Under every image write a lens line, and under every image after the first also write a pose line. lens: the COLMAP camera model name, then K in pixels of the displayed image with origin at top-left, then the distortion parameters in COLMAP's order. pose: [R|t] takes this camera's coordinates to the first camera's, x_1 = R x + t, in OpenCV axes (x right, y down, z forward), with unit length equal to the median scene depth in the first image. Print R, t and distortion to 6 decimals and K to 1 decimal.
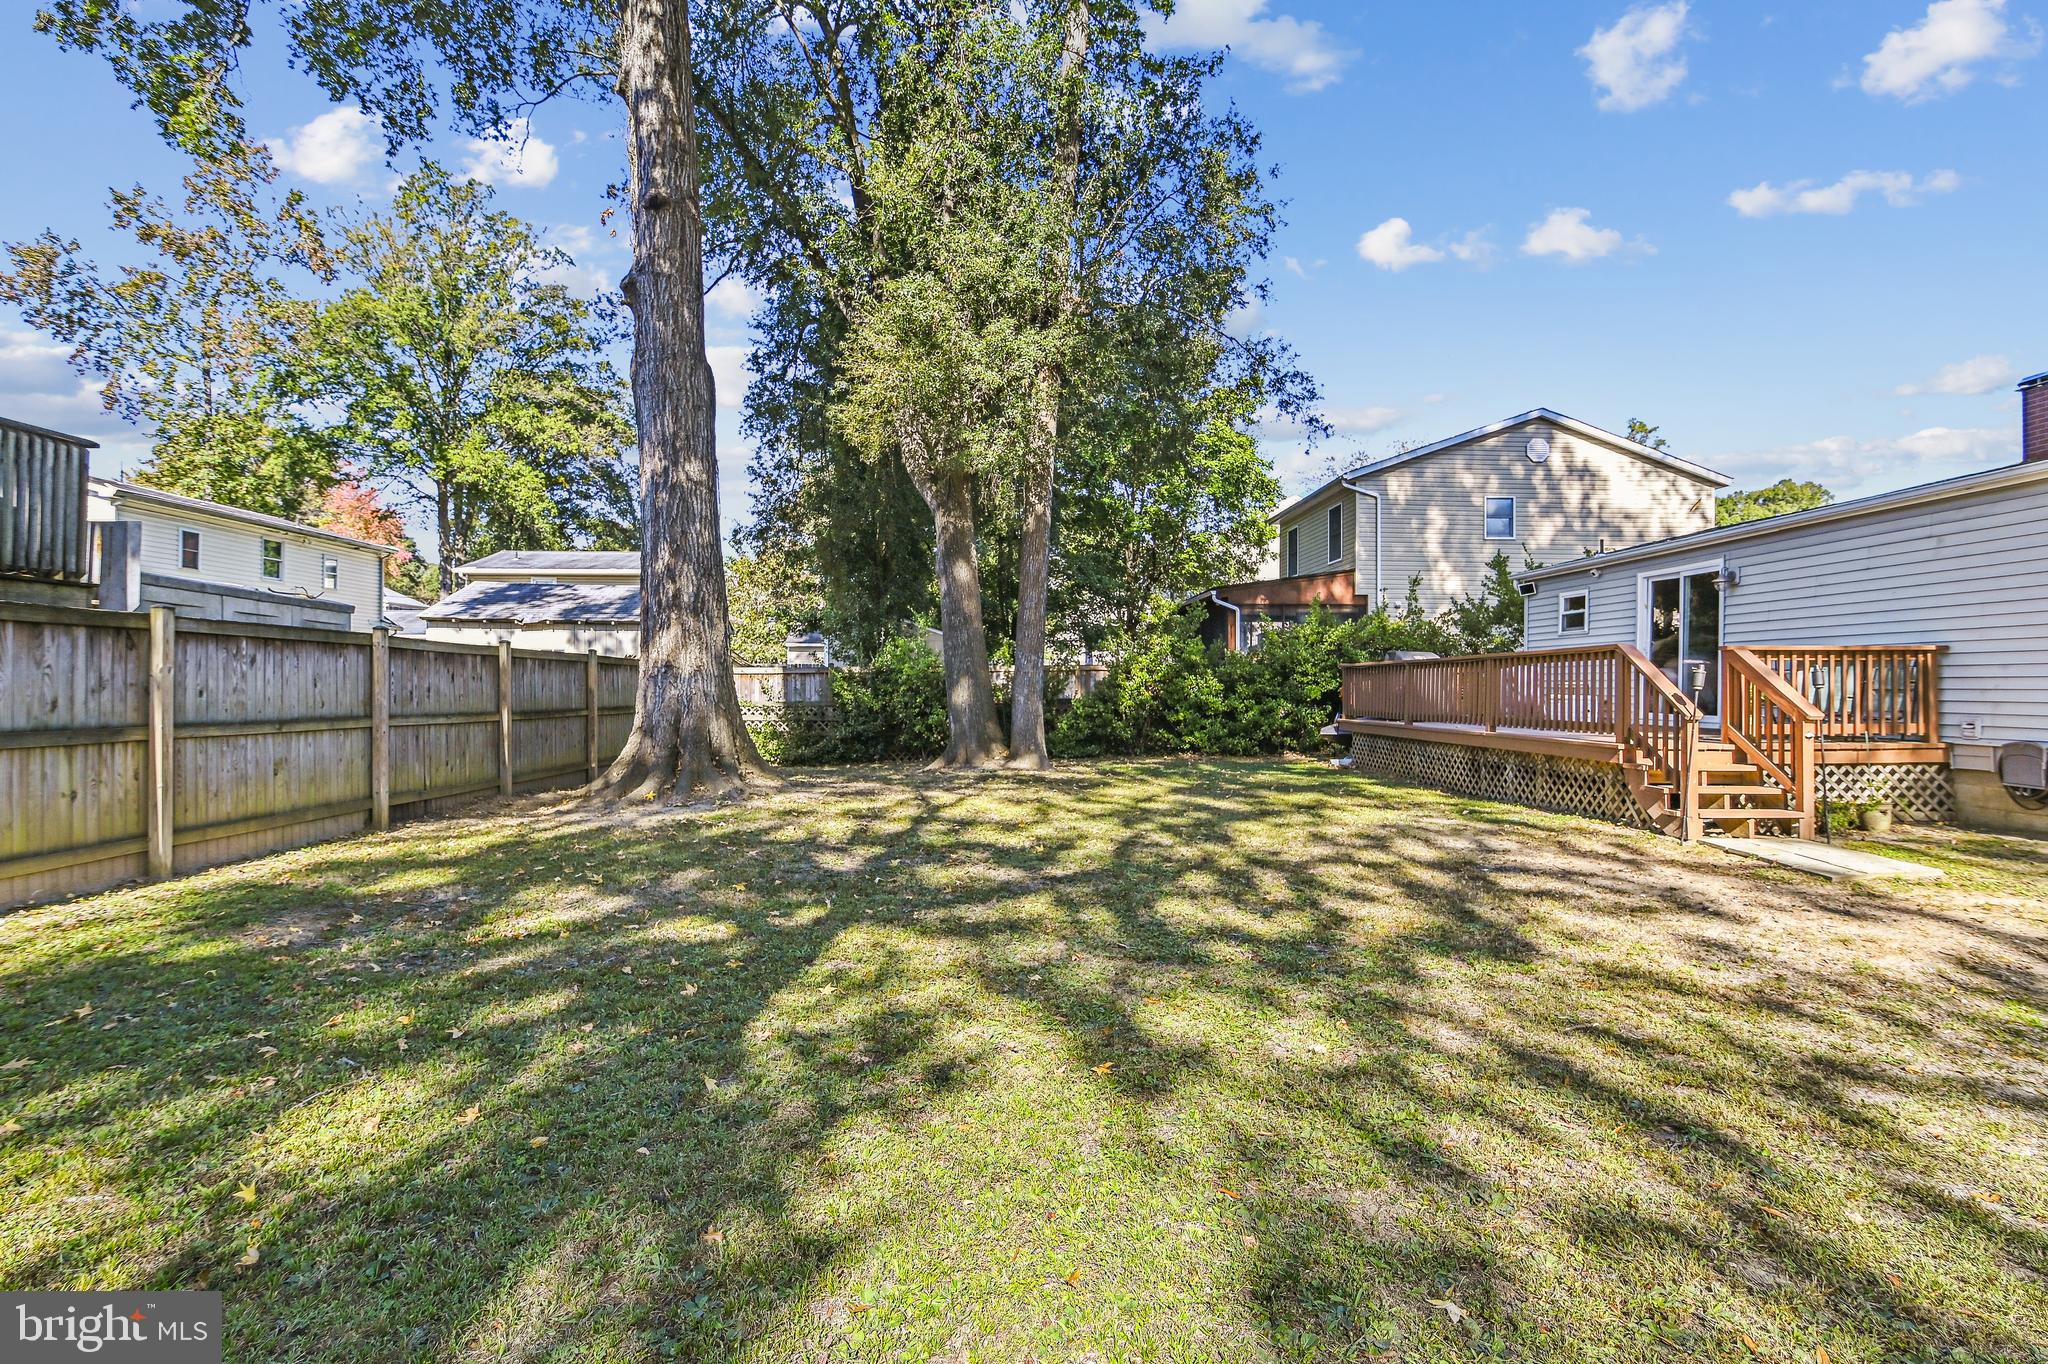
lens RADIAL K [[947.1, 0, 1038.7], [0, 947.1, 681.2], [0, 0, 1]] dist [-0.004691, -0.000059]
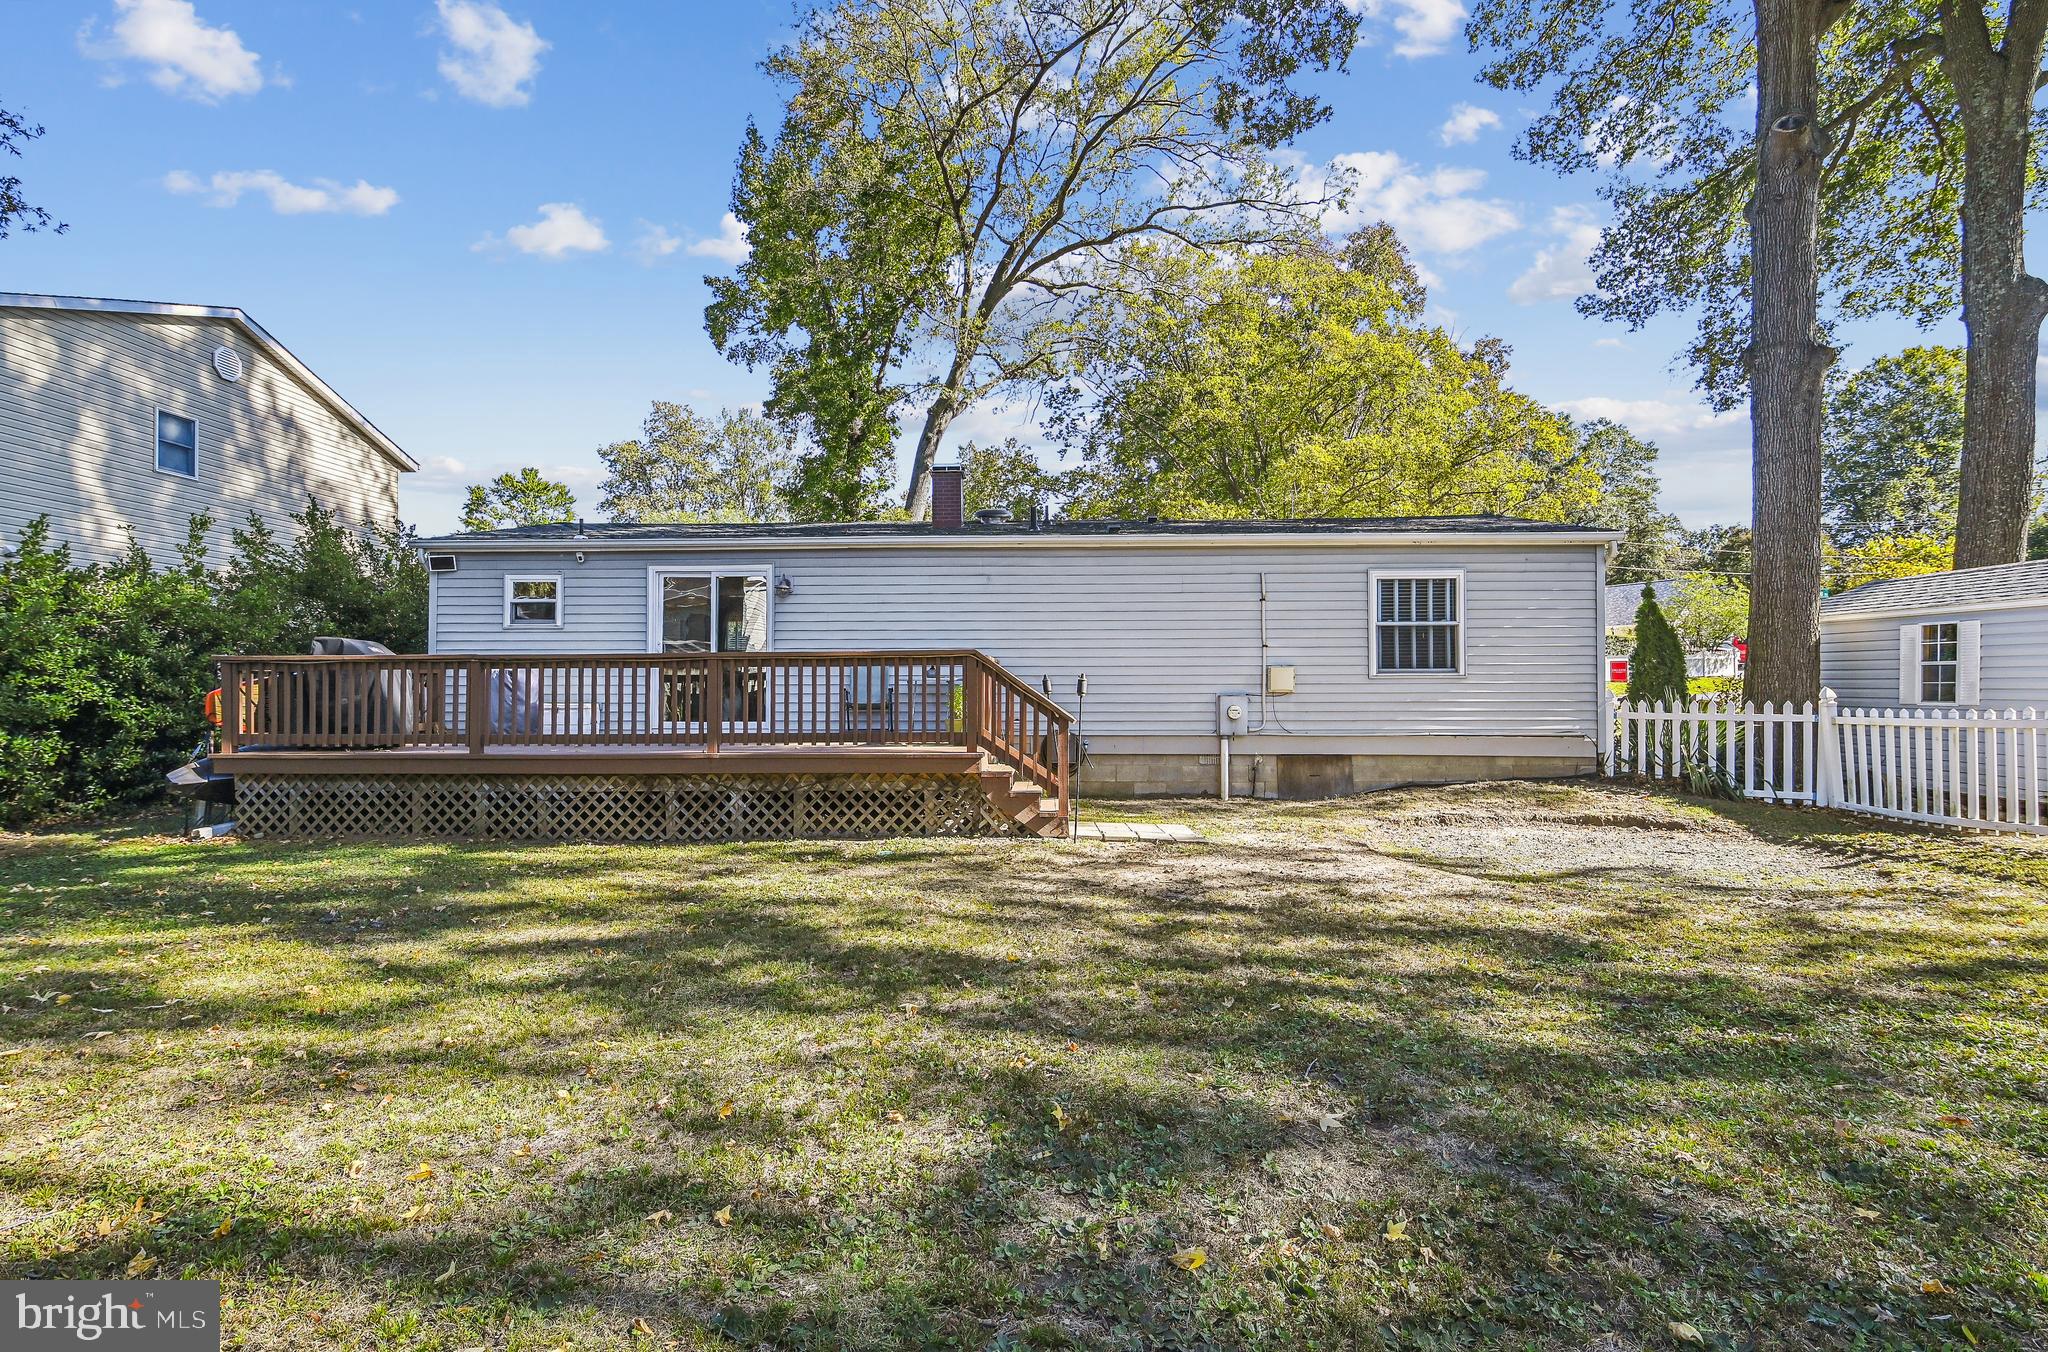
lens RADIAL K [[947.9, 0, 1019.7], [0, 947.9, 672.6], [0, 0, 1]] dist [-0.018274, 0.000373]
pose [[0.066837, 0.015337, 0.997646, -0.290795], [-0.002912, 0.999881, -0.015176, -0.001238], [-0.997760, -0.001890, 0.066874, 0.738103]]
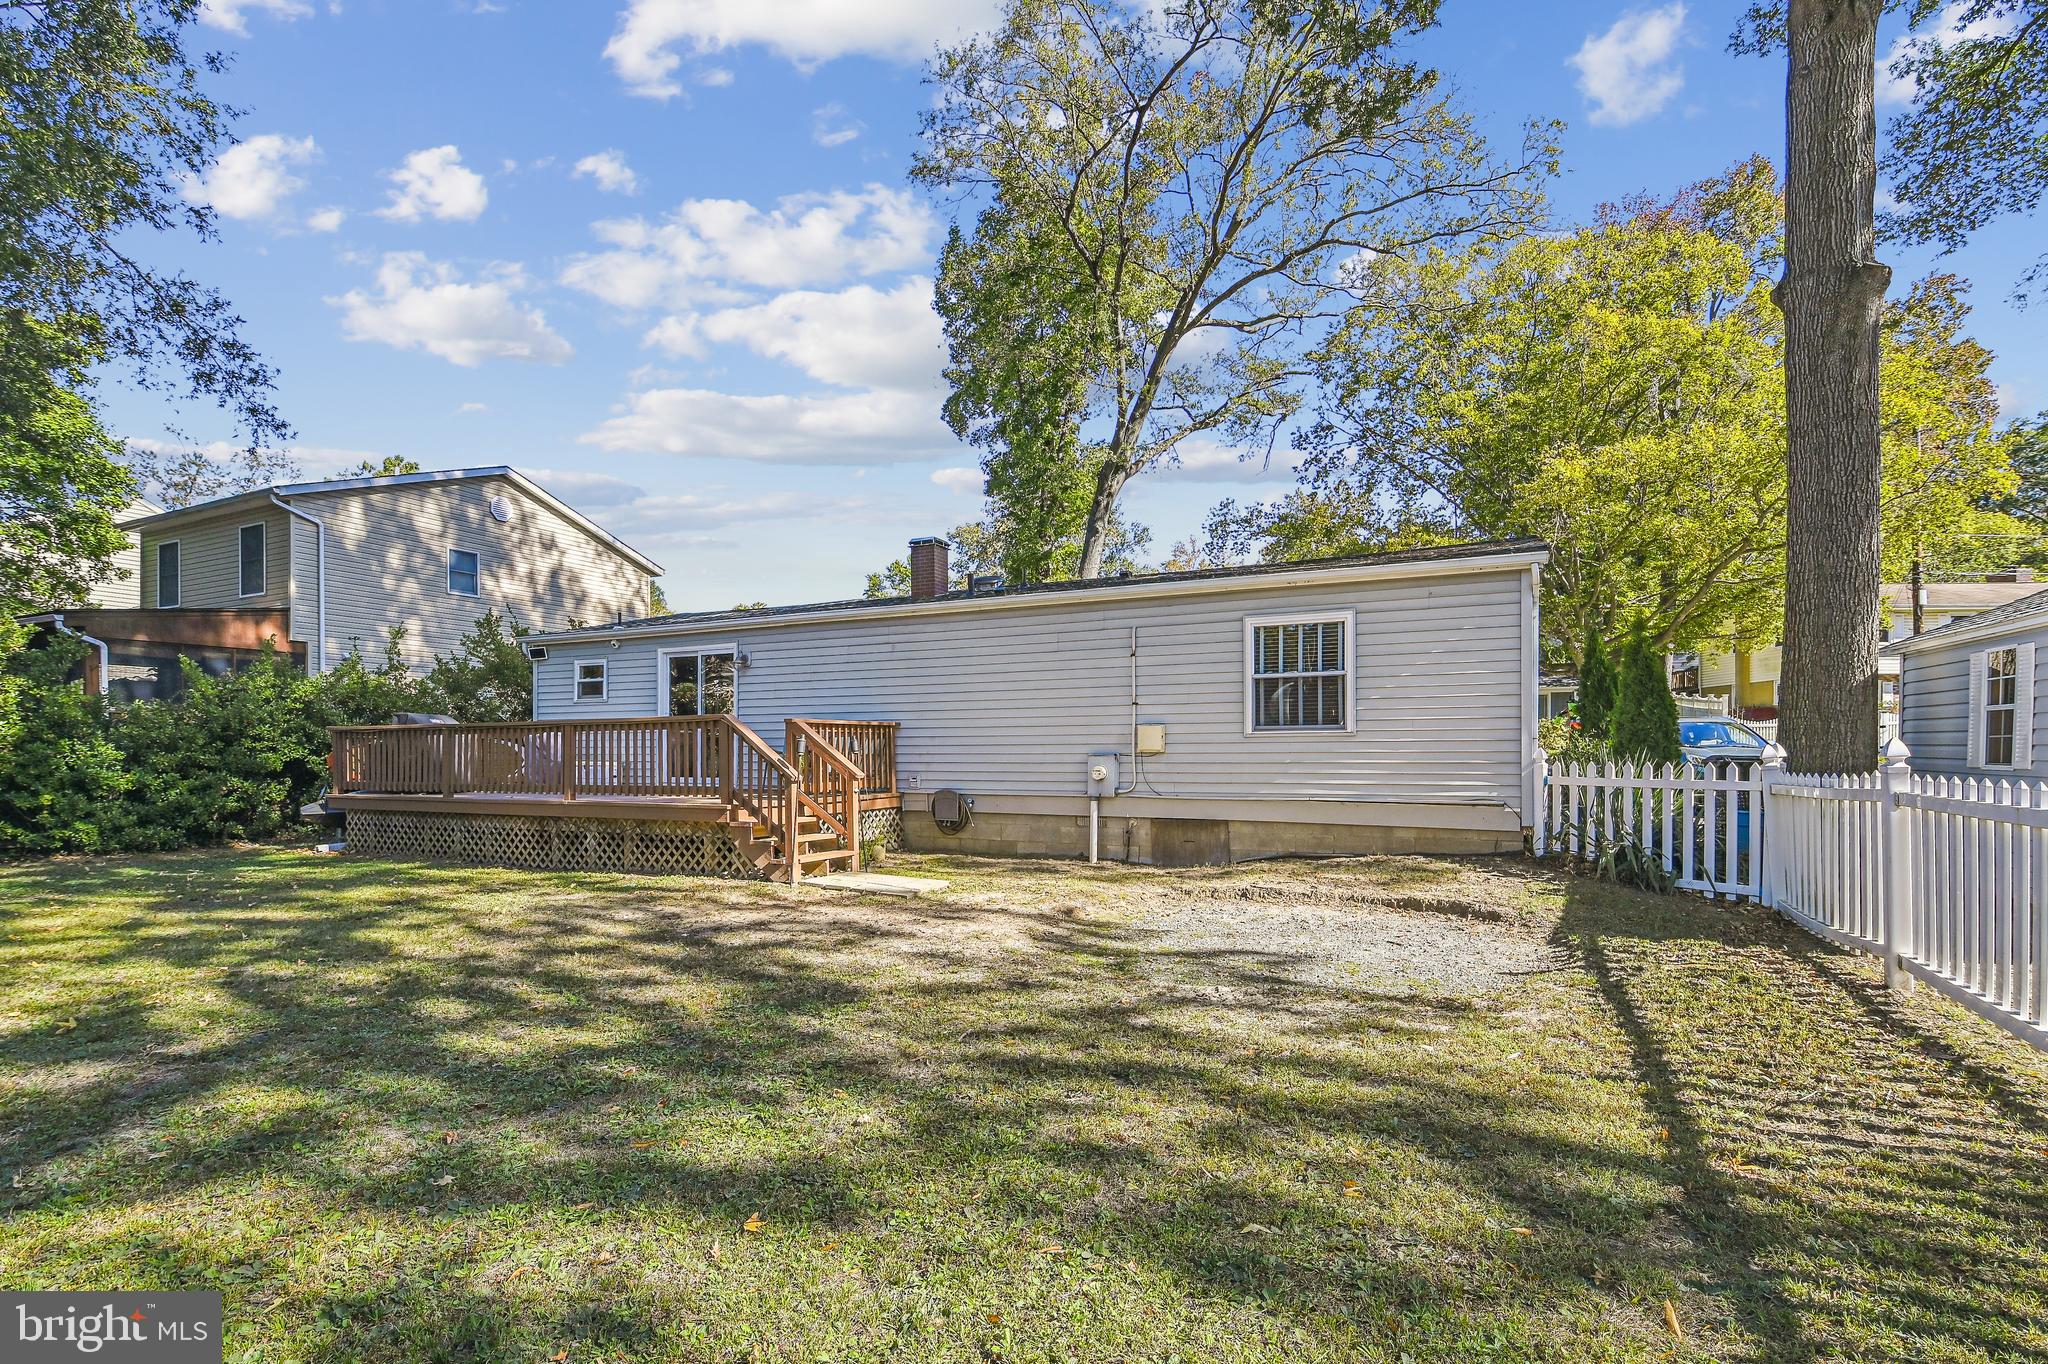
lens RADIAL K [[967.5, 0, 1028.3], [0, 967.5, 747.9], [0, 0, 1]] dist [-0.014215, -0.000073]
pose [[0.472732, 0.001962, 0.881204, -0.176457], [-0.000956, 0.999998, -0.001714, 0.001349], [-0.881206, -0.000032, 0.472733, 0.130171]]
